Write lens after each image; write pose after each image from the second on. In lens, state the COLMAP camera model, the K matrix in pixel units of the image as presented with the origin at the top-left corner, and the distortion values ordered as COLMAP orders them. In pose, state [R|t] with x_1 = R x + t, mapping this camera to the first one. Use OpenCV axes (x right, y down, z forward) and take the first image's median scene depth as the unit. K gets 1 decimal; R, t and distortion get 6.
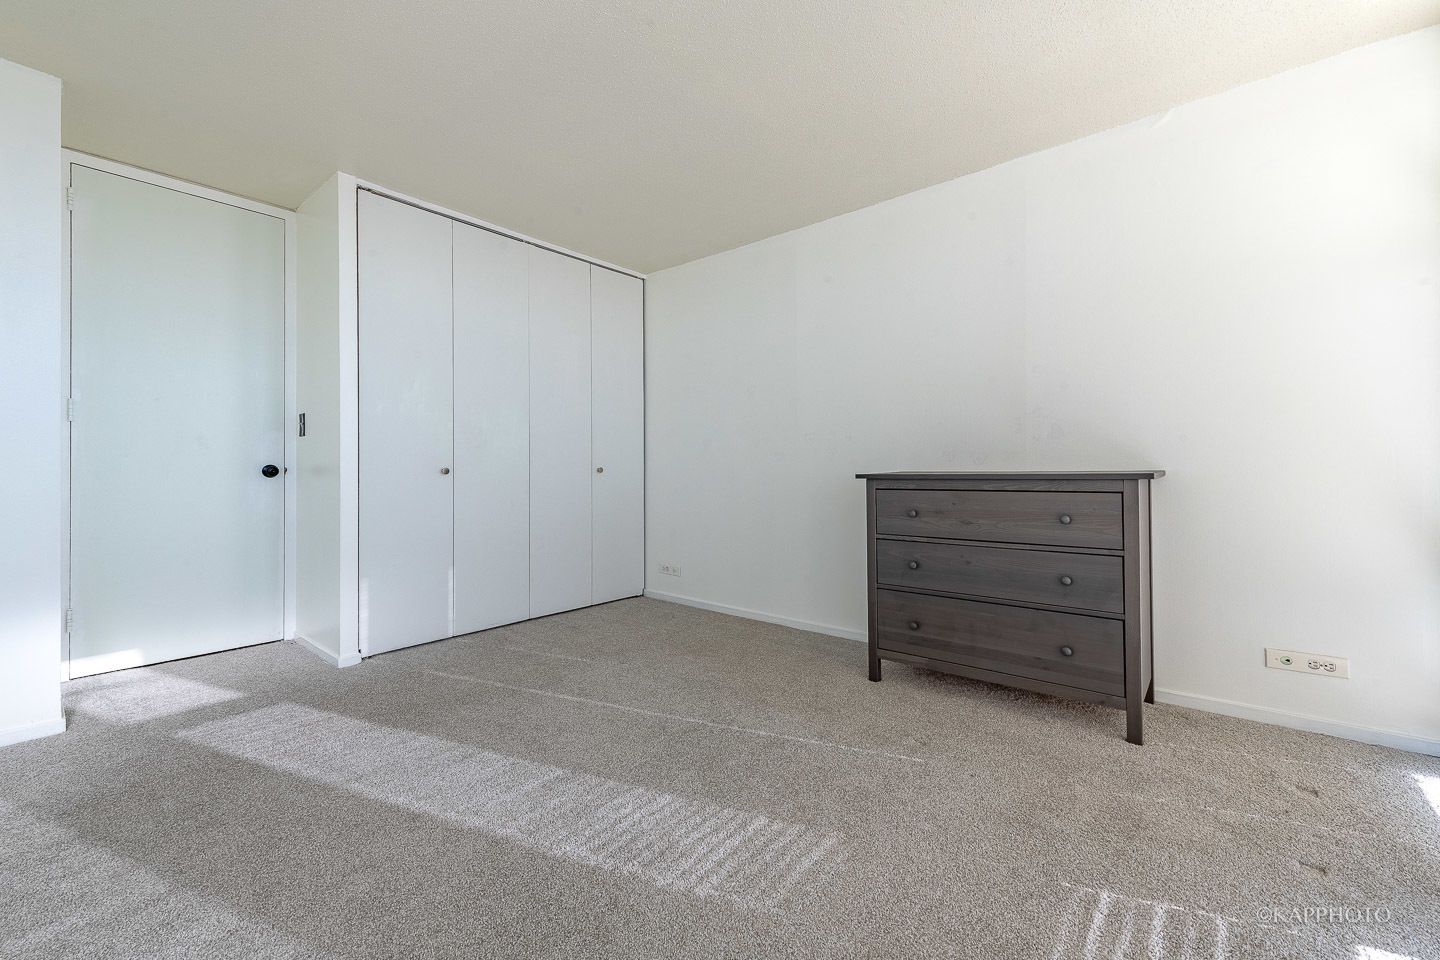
lens RADIAL K [[586.2, 0, 721.9], [0, 586.2, 465.1], [0, 0, 1]] dist [0.001444, -0.000124]
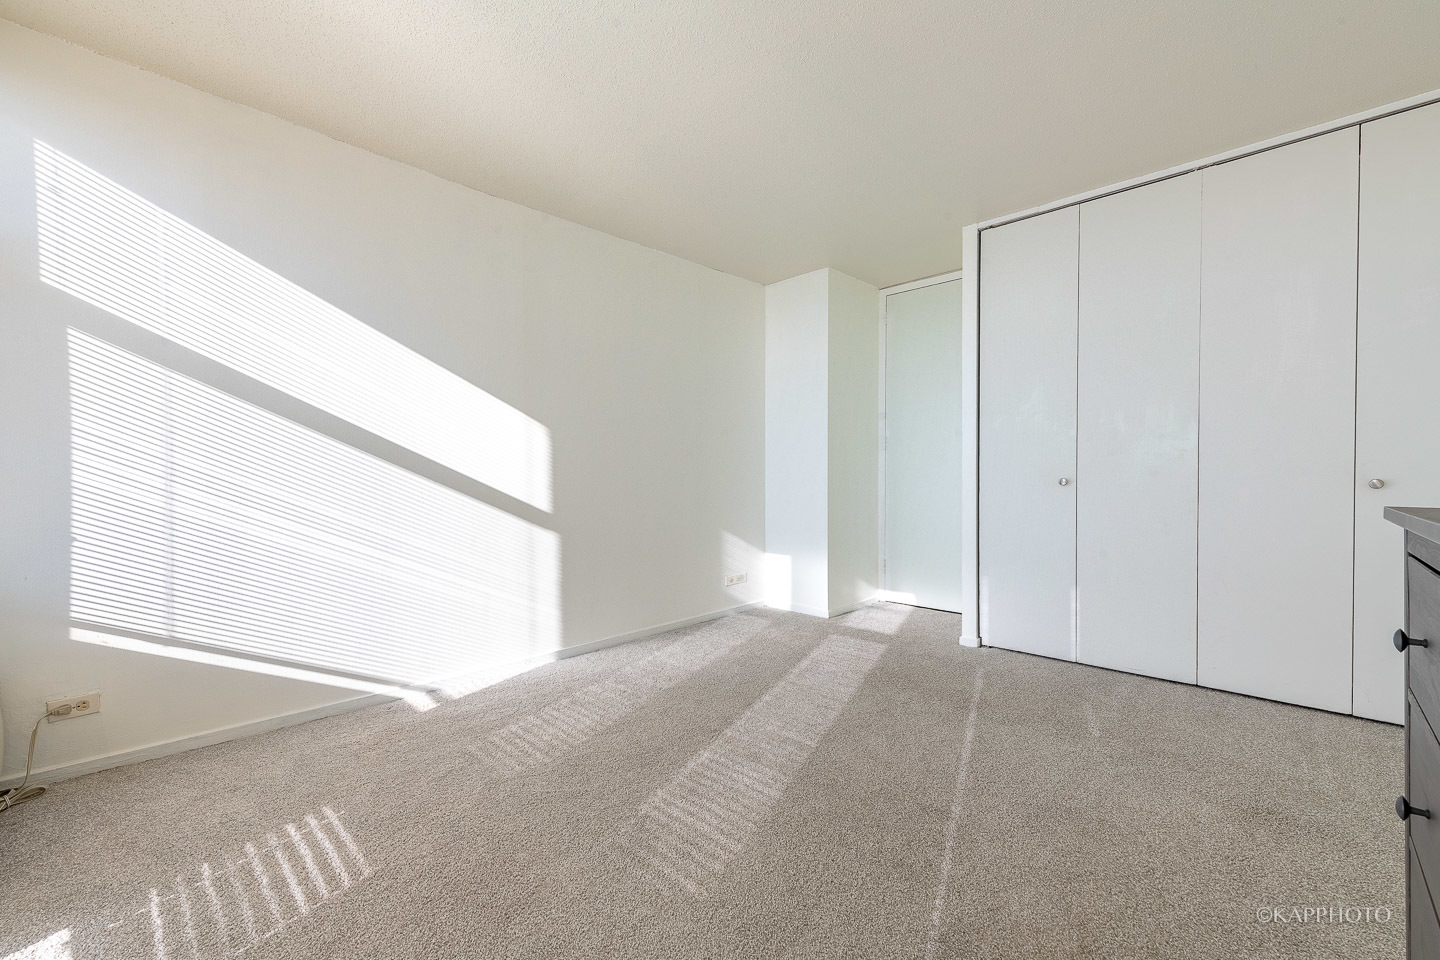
lens RADIAL K [[597.6, 0, 720.0], [0, 597.6, 480.0], [0, 0, 1]] dist [-0.001641, -0.000096]
pose [[-0.077707, 0.011619, -0.996909, 0.714723], [0.004068, 0.999927, 0.011338, -0.008302], [0.996968, -0.003175, -0.077749, 0.718026]]
